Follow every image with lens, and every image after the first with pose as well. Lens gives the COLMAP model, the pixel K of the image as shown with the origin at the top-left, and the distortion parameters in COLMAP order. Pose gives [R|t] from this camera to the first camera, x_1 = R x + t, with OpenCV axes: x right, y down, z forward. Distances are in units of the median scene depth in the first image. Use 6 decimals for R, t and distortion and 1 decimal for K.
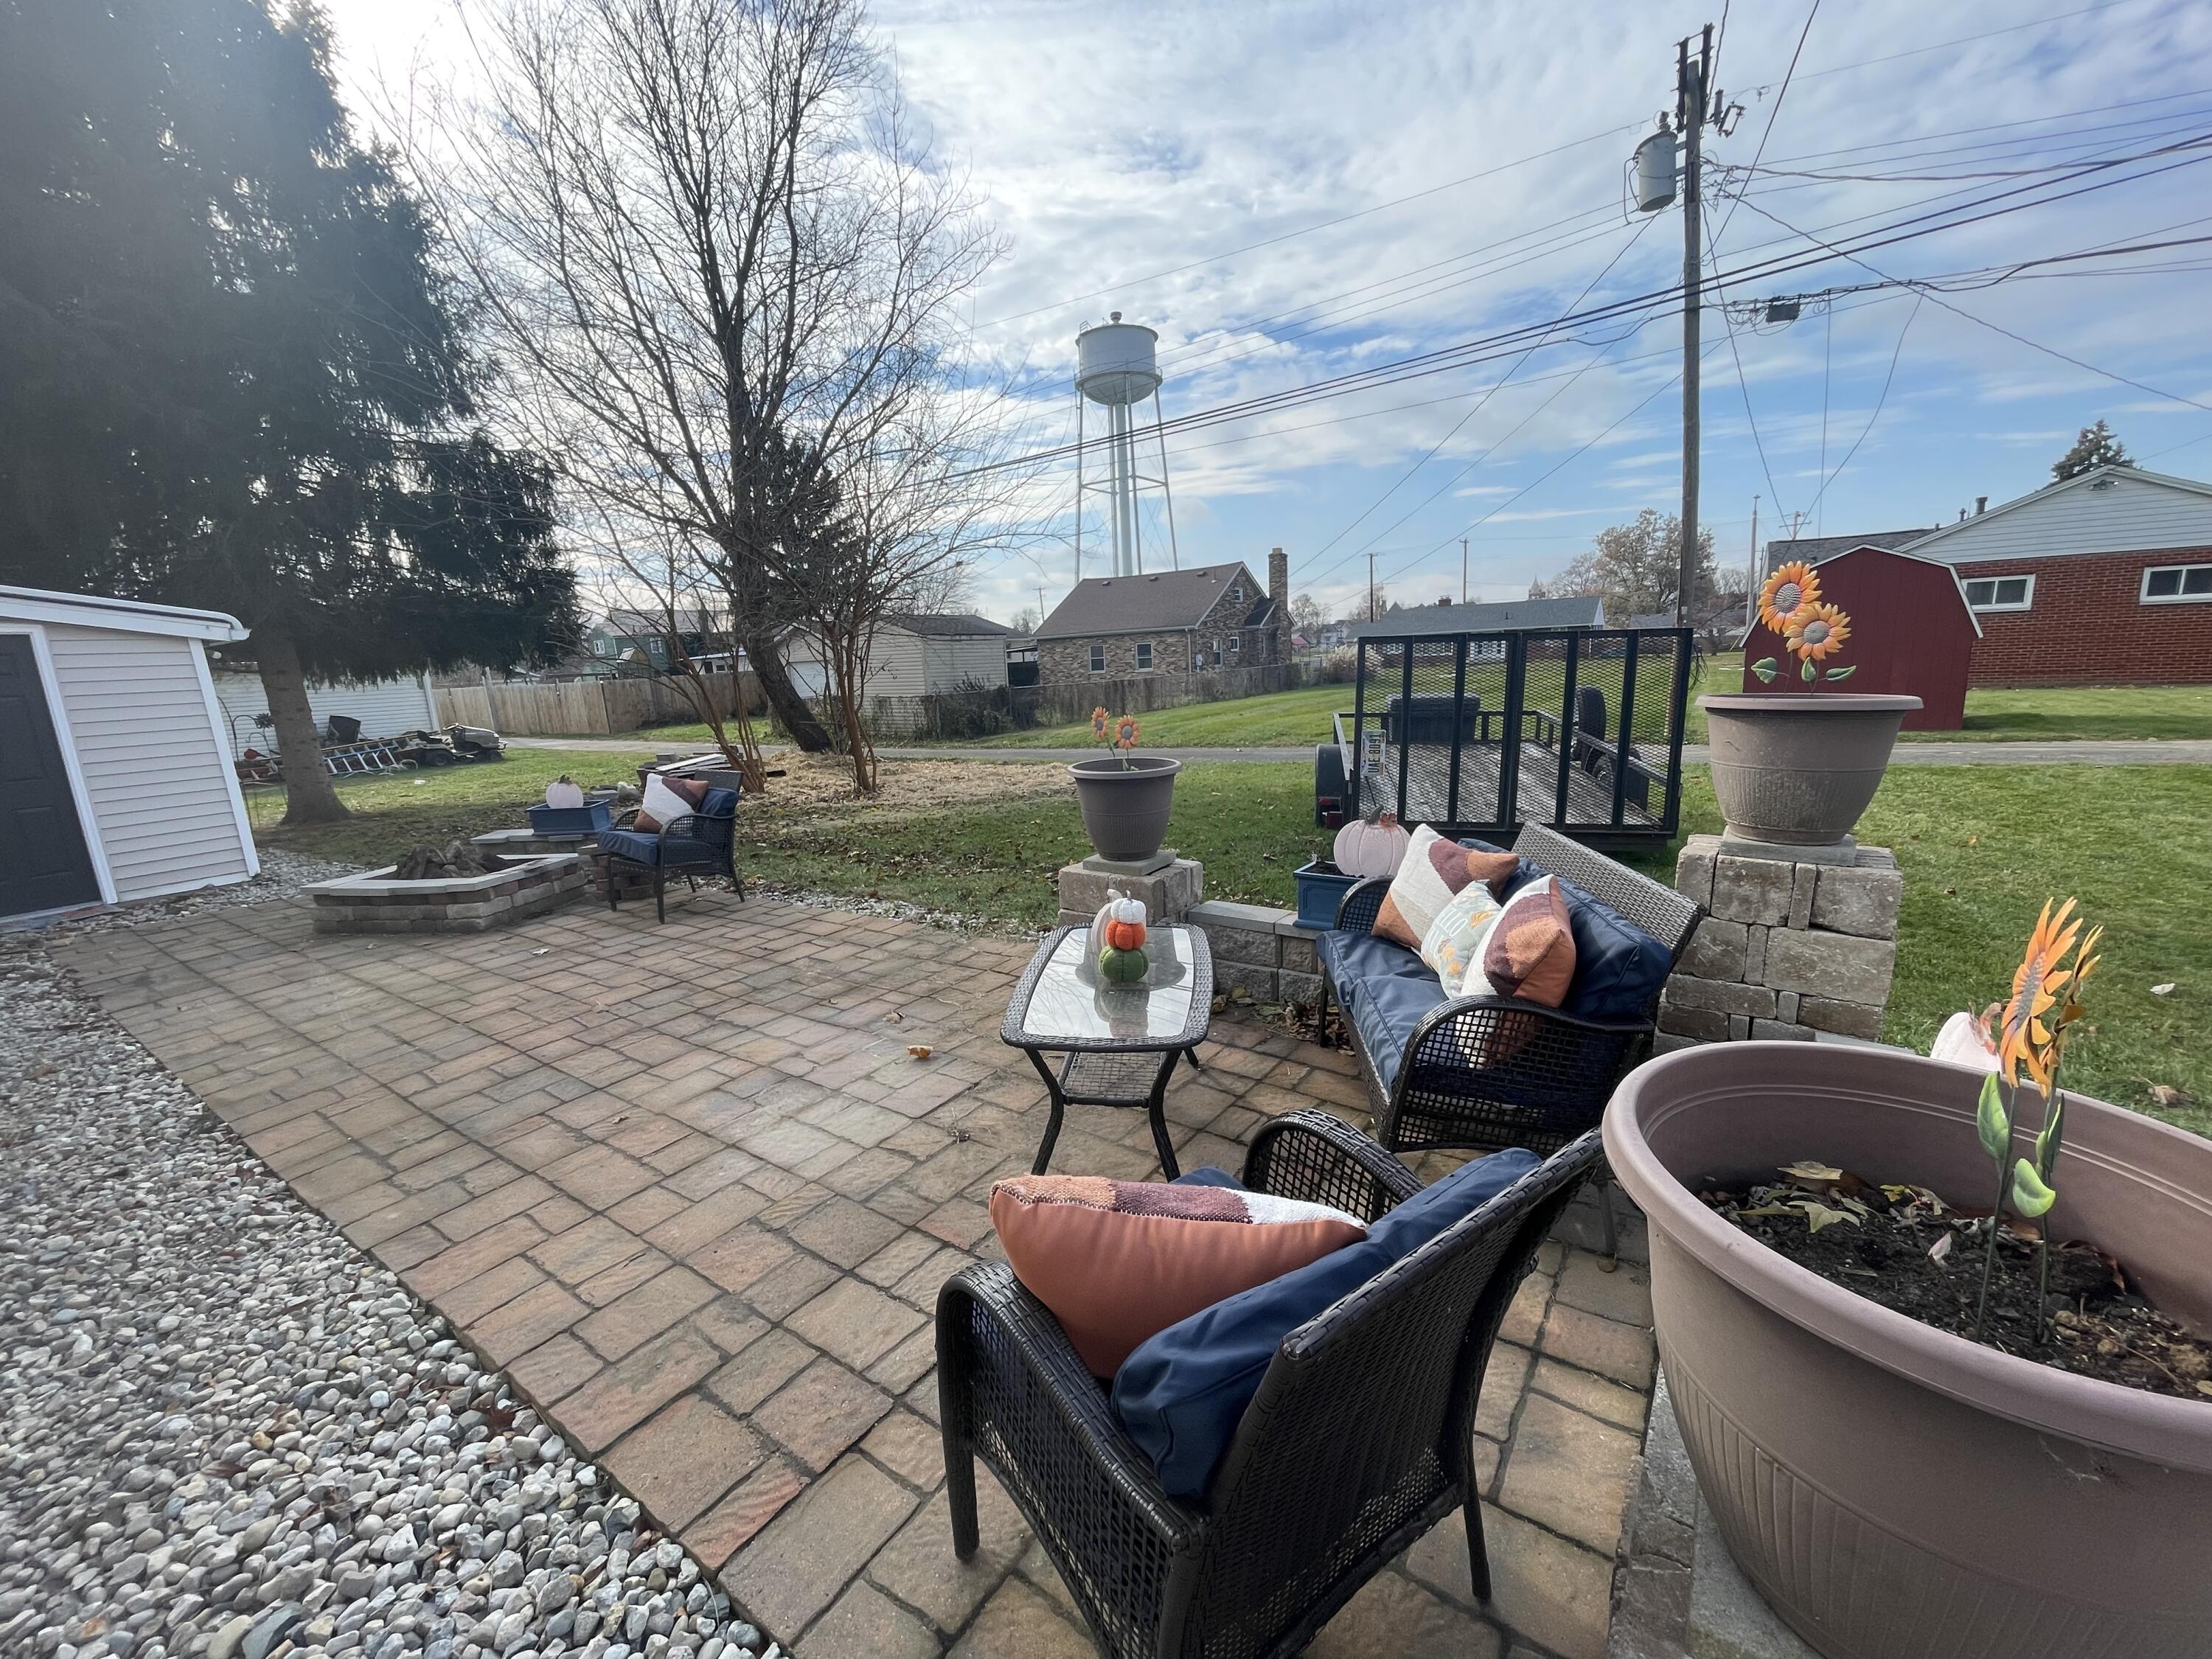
lens RADIAL K [[890.3, 0, 1106.5], [0, 890.3, 837.3], [0, 0, 1]] dist [-0.001638, 0.000226]
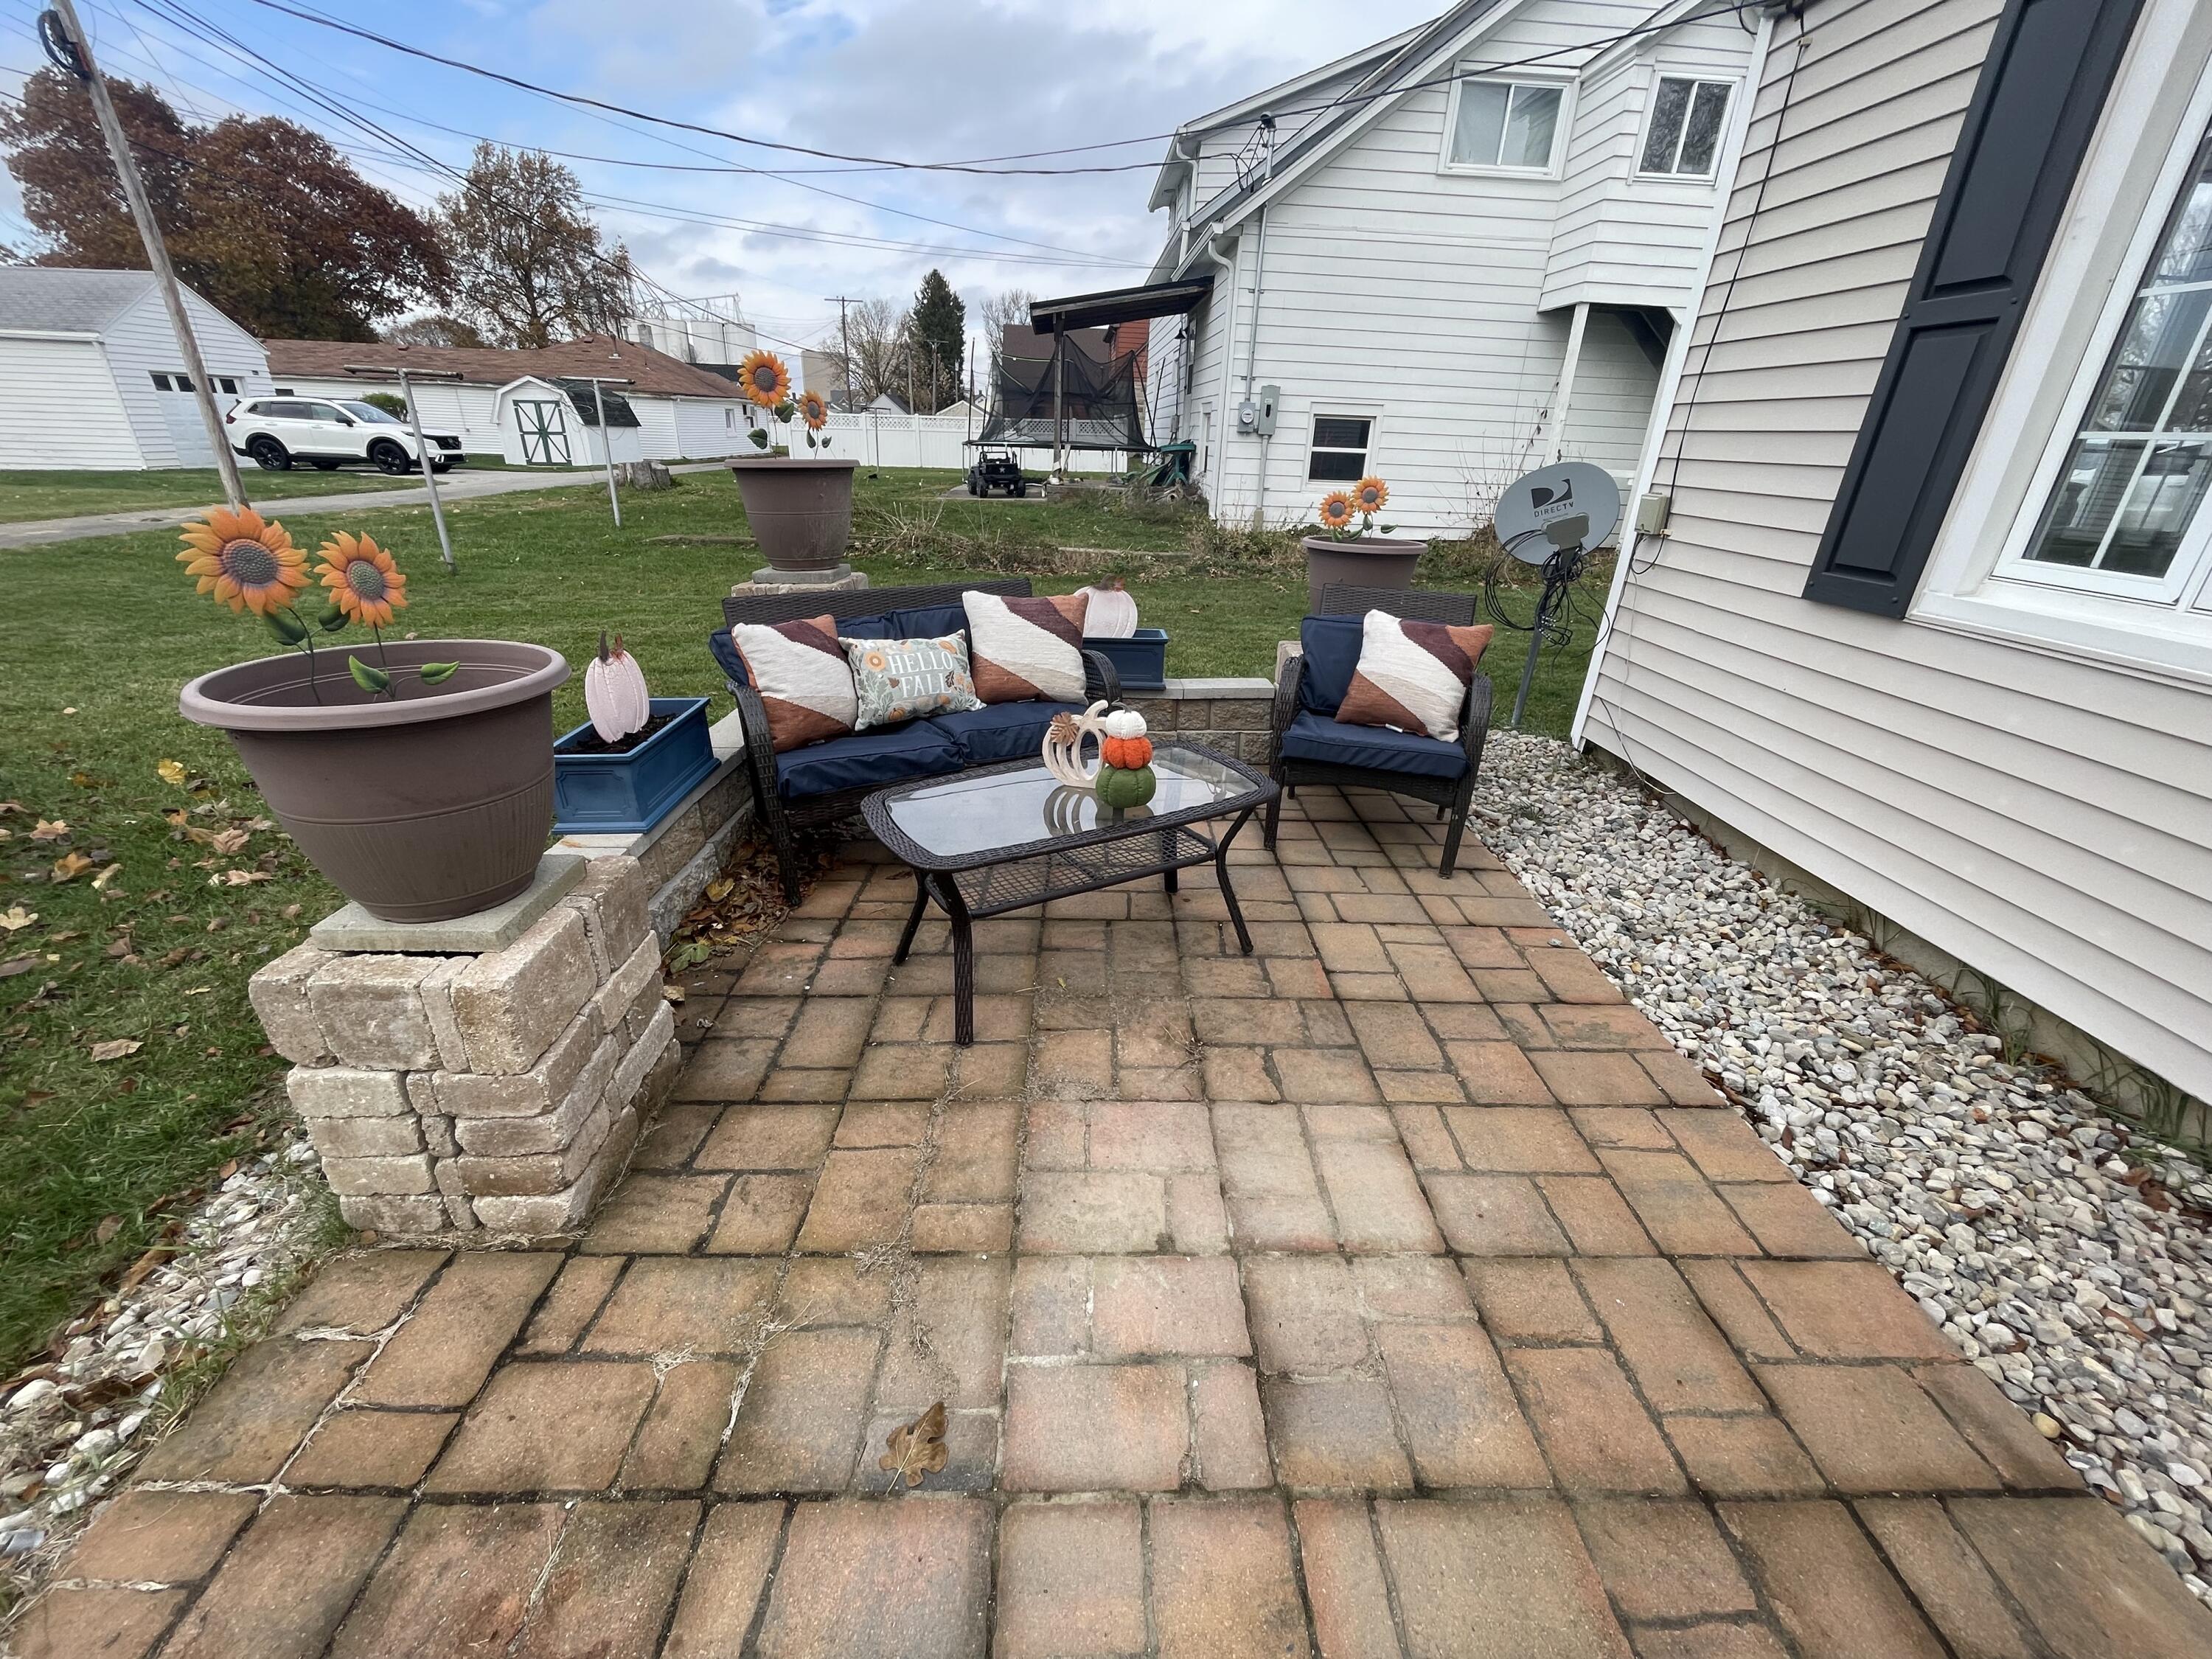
lens RADIAL K [[890.3, 0, 1106.5], [0, 890.3, 837.3], [0, 0, 1]] dist [-0.001638, 0.000226]
pose [[-0.590692, -0.304598, 0.747197, -0.151356], [0.158759, 0.864039, 0.477736, -0.049642], [-0.791125, 0.400819, -0.462023, 0.316611]]
